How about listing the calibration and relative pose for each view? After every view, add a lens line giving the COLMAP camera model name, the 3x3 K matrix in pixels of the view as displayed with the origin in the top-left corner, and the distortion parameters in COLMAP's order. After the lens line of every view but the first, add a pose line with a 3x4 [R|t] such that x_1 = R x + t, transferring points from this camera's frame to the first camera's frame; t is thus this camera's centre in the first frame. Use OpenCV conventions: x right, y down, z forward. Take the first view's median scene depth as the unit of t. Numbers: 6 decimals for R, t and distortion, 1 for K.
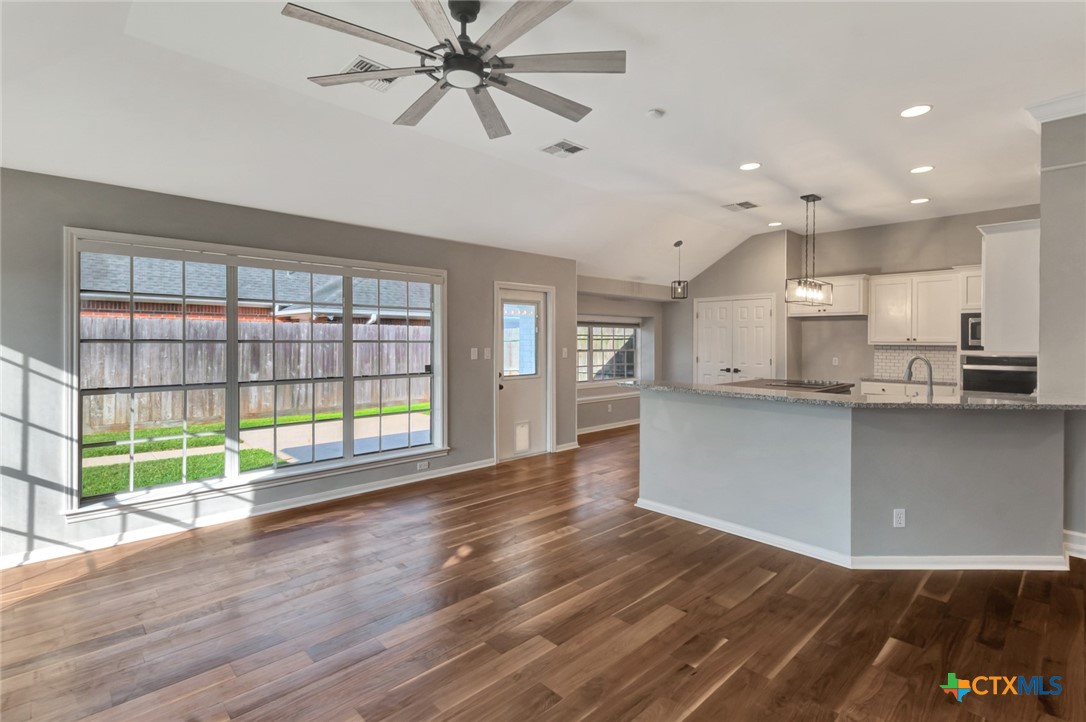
lens RADIAL K [[506.9, 0, 550.9], [0, 506.9, 341.4], [0, 0, 1]] dist [0.014364, -0.002656]
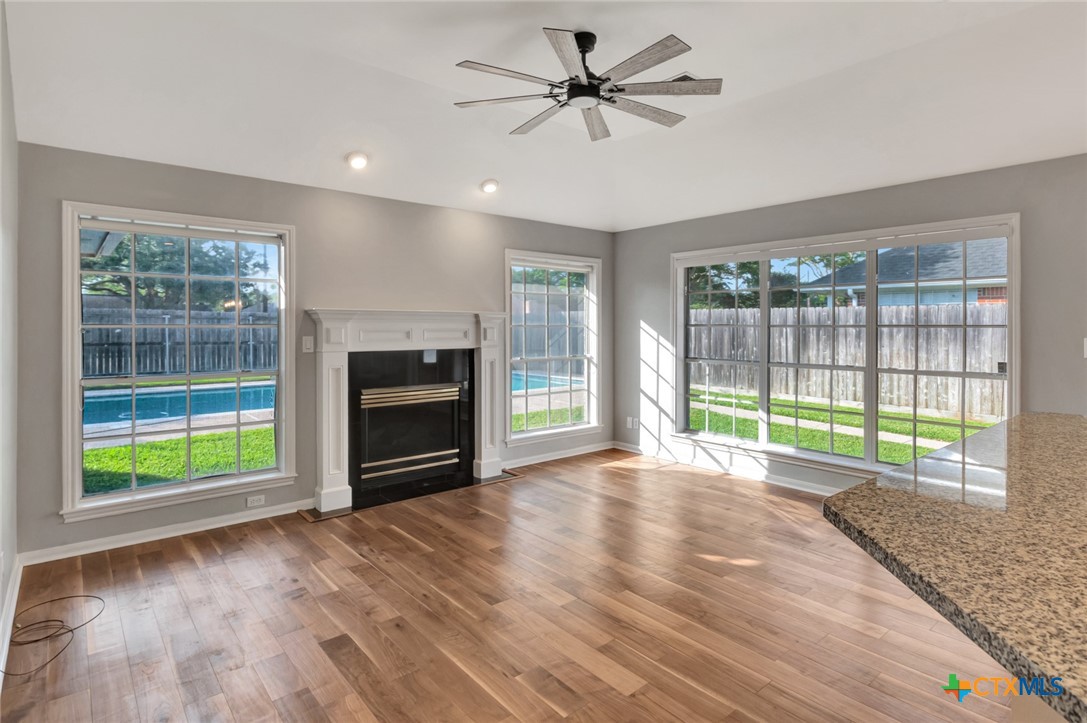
lens RADIAL K [[575.3, 0, 558.6], [0, 575.3, 329.2], [0, 0, 1]] dist [0.010986, -0.003407]
pose [[-0.048899, 0.001744, -0.998802, 0.464588], [-0.005713, 0.999982, 0.002025, 0.004974], [0.998787, 0.005806, -0.048889, 0.400543]]
